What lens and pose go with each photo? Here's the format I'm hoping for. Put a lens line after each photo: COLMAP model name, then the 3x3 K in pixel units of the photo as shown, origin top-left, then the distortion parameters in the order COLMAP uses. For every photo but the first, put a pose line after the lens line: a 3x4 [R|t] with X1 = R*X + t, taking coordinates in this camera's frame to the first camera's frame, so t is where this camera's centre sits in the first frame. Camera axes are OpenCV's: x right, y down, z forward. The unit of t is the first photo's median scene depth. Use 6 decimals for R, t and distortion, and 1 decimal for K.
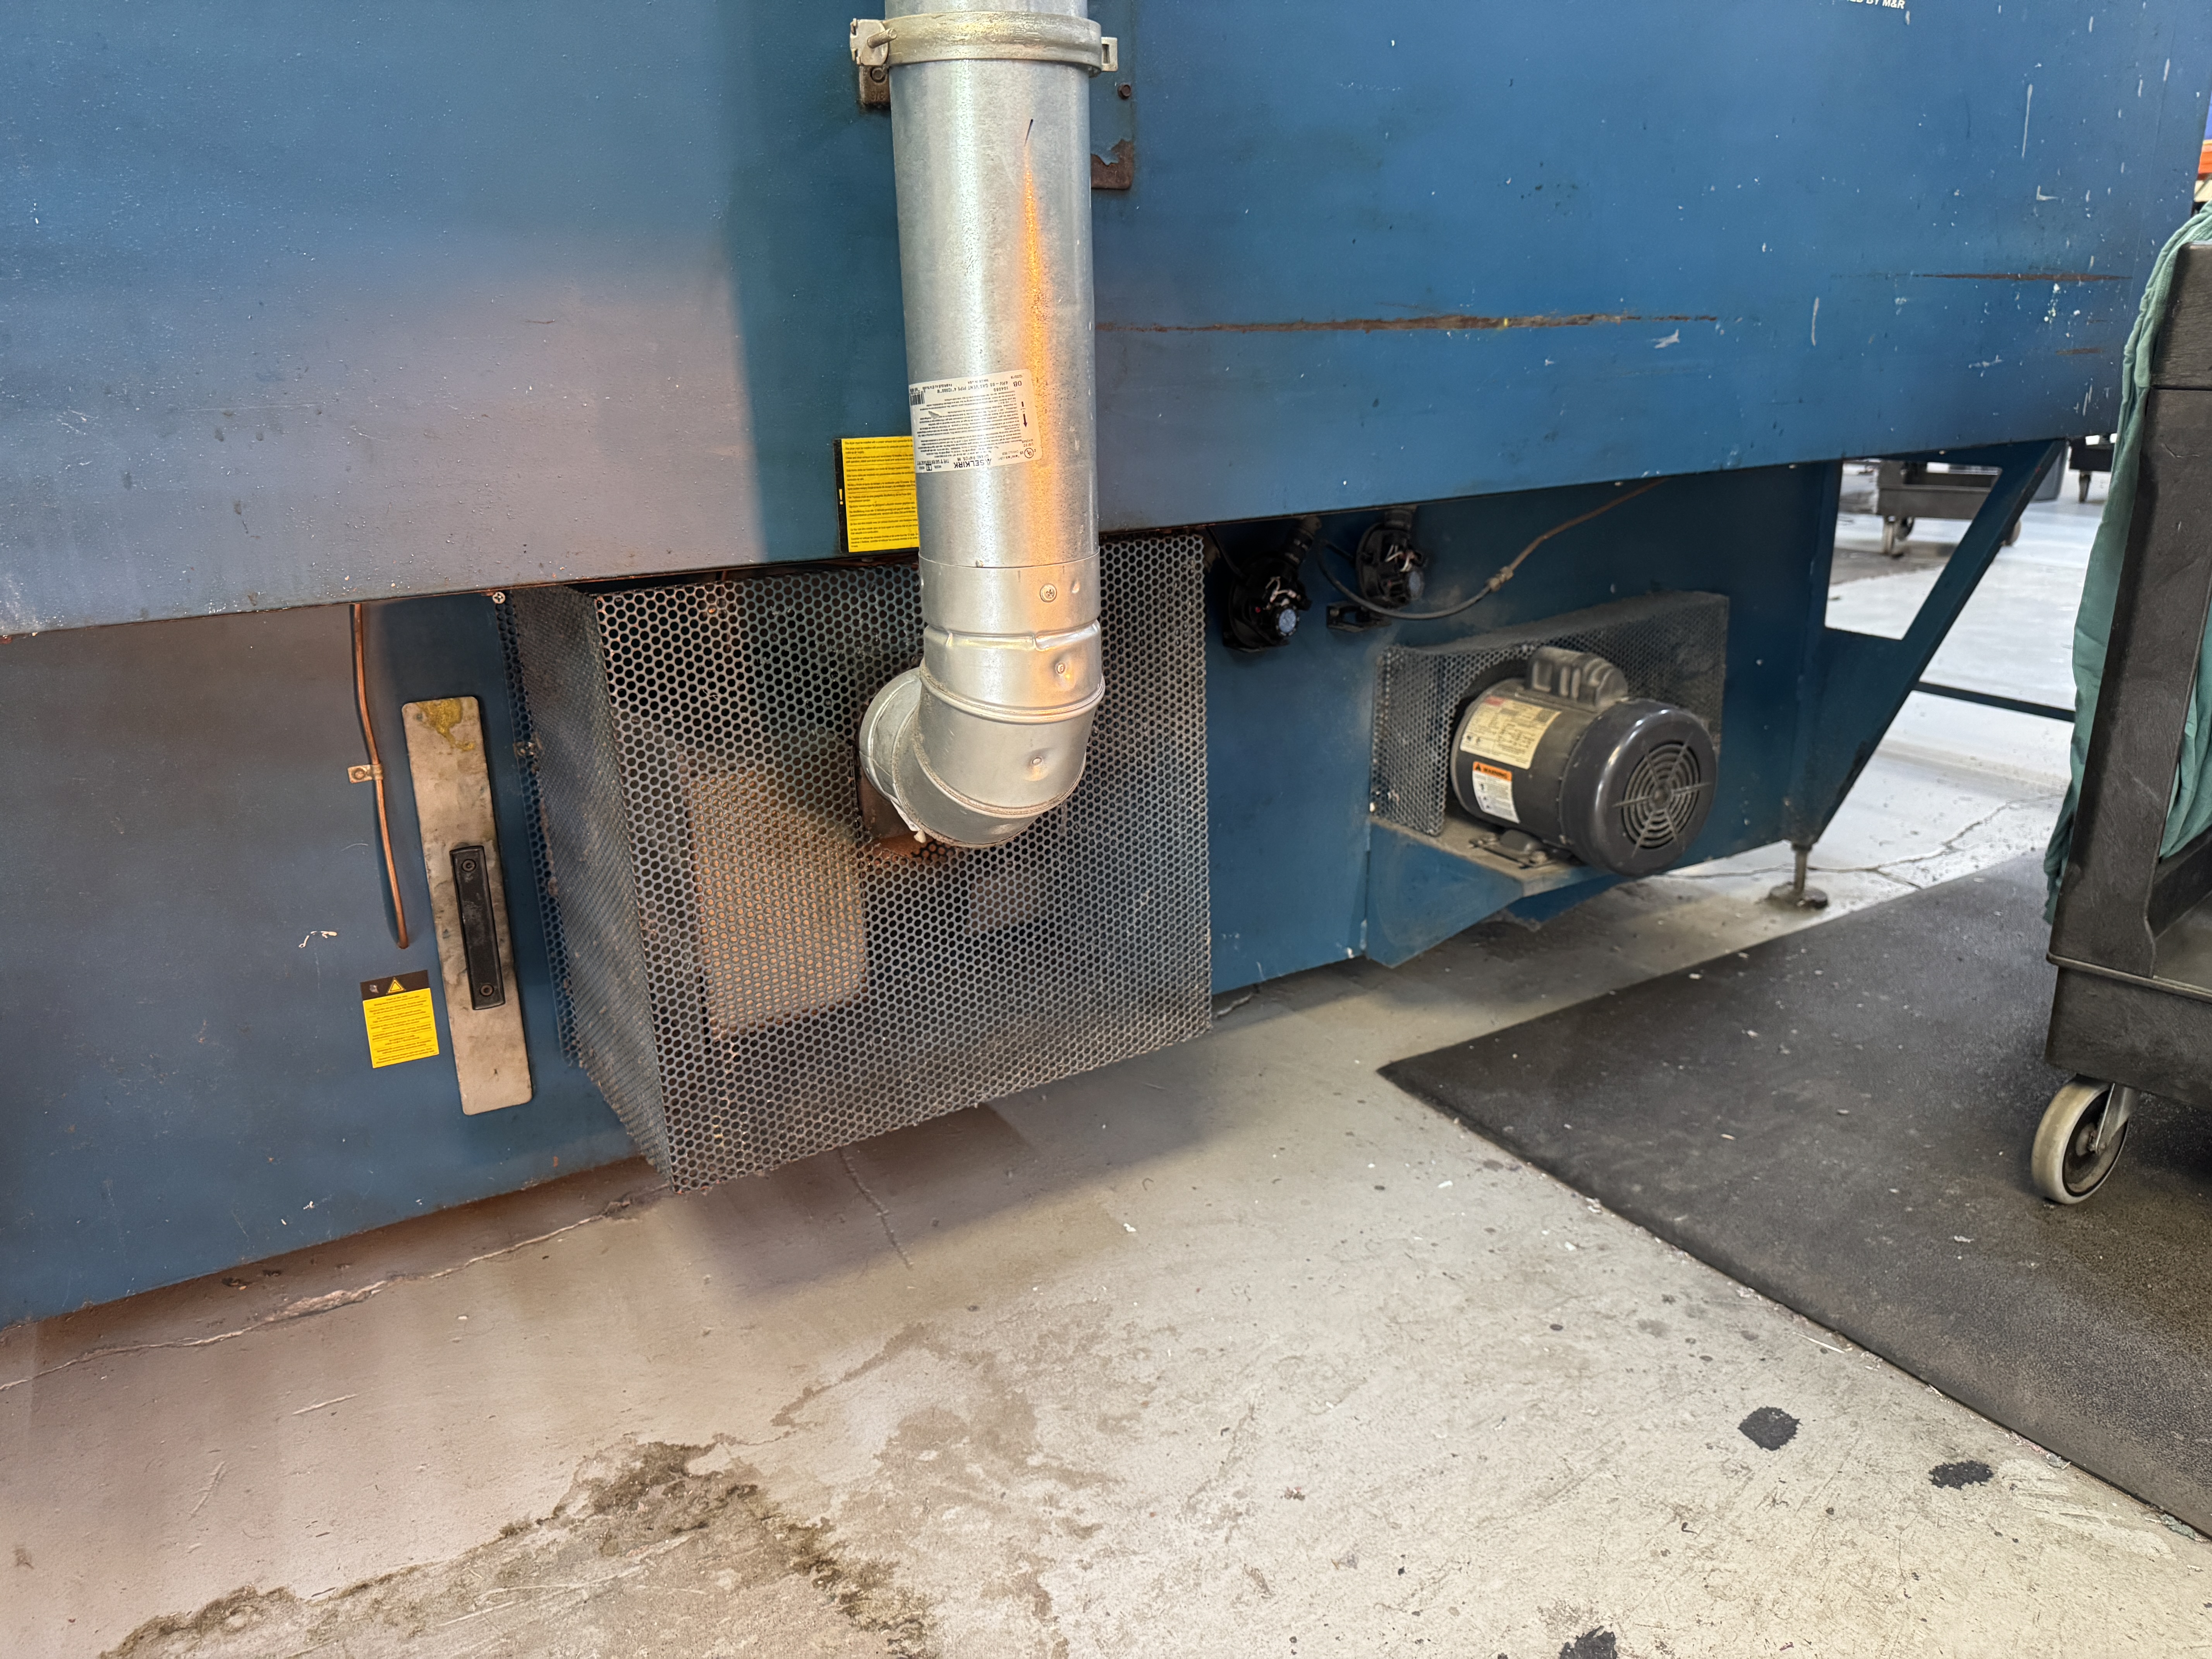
lens RADIAL K [[1575.6, 0, 1106.0], [0, 1575.6, 829.5], [0, 0, 1]] dist [0.166242, -0.315844]
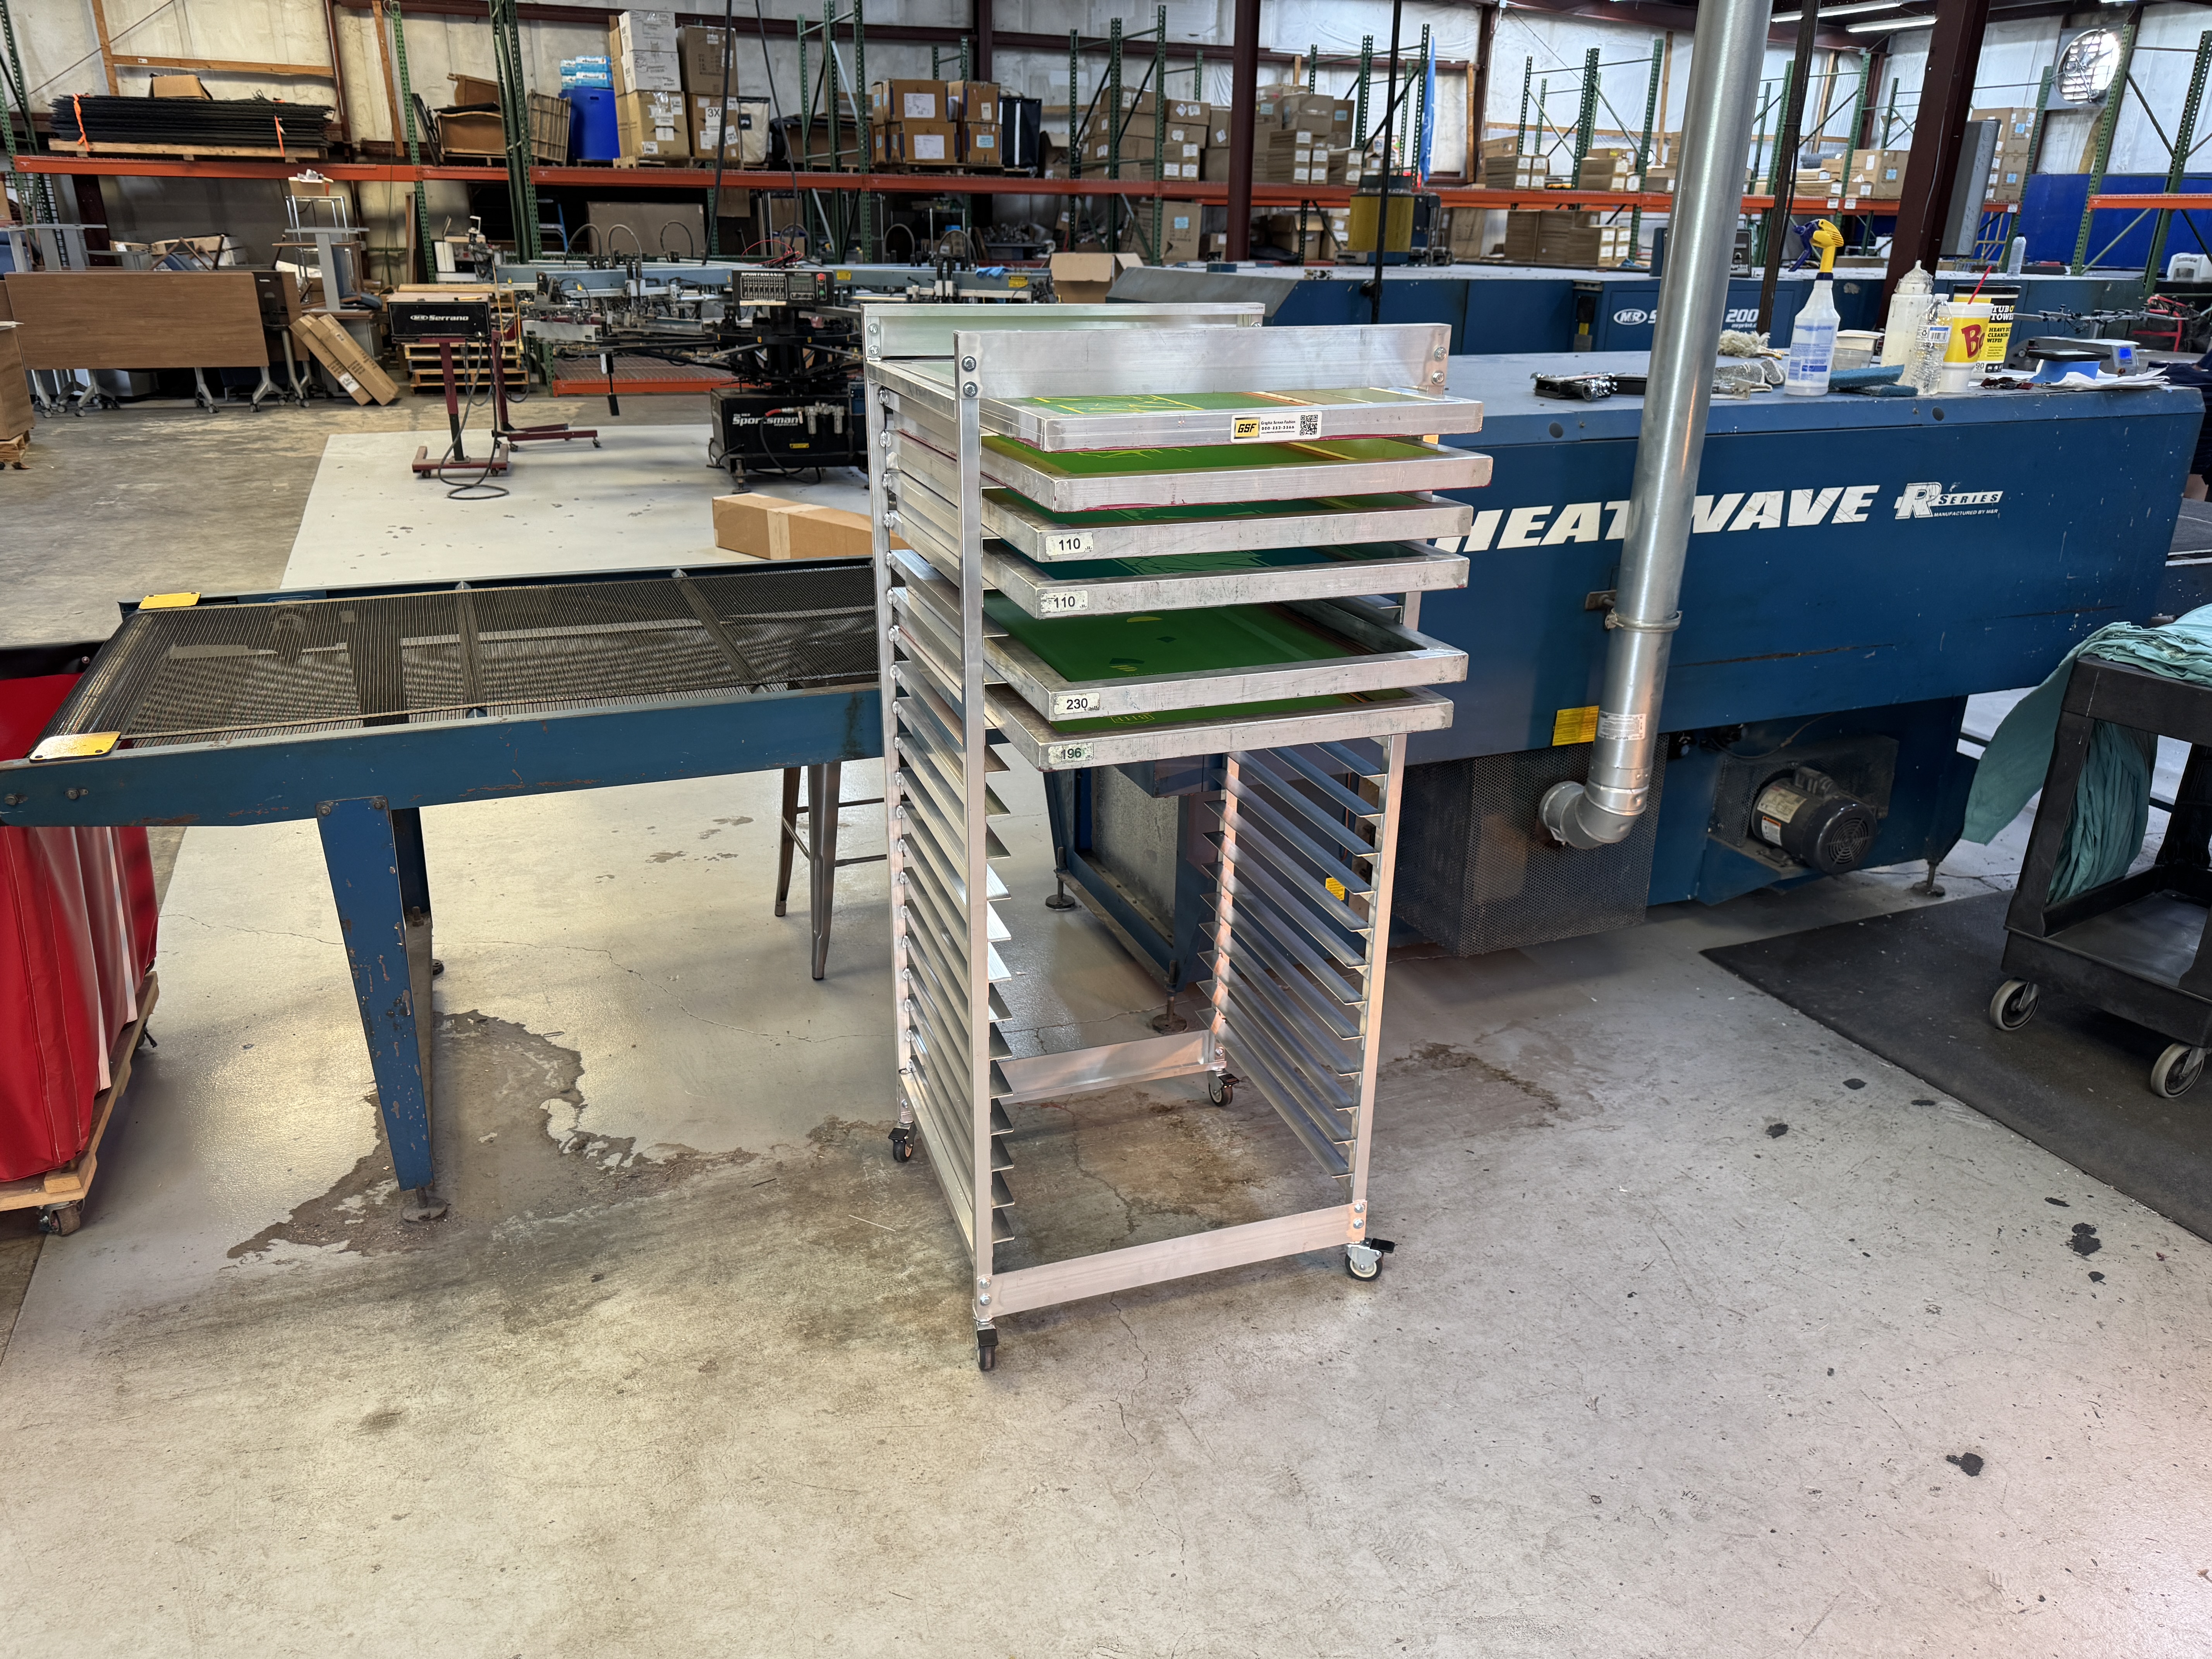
lens RADIAL K [[1575.6, 0, 1106.0], [0, 1575.6, 829.5], [0, 0, 1]] dist [0.166242, -0.315844]
pose [[0.987558, 0.093944, -0.126111, -0.402330], [-0.086156, 0.994102, 0.065865, -0.096133], [0.131555, -0.054180, 0.989827, -1.380532]]
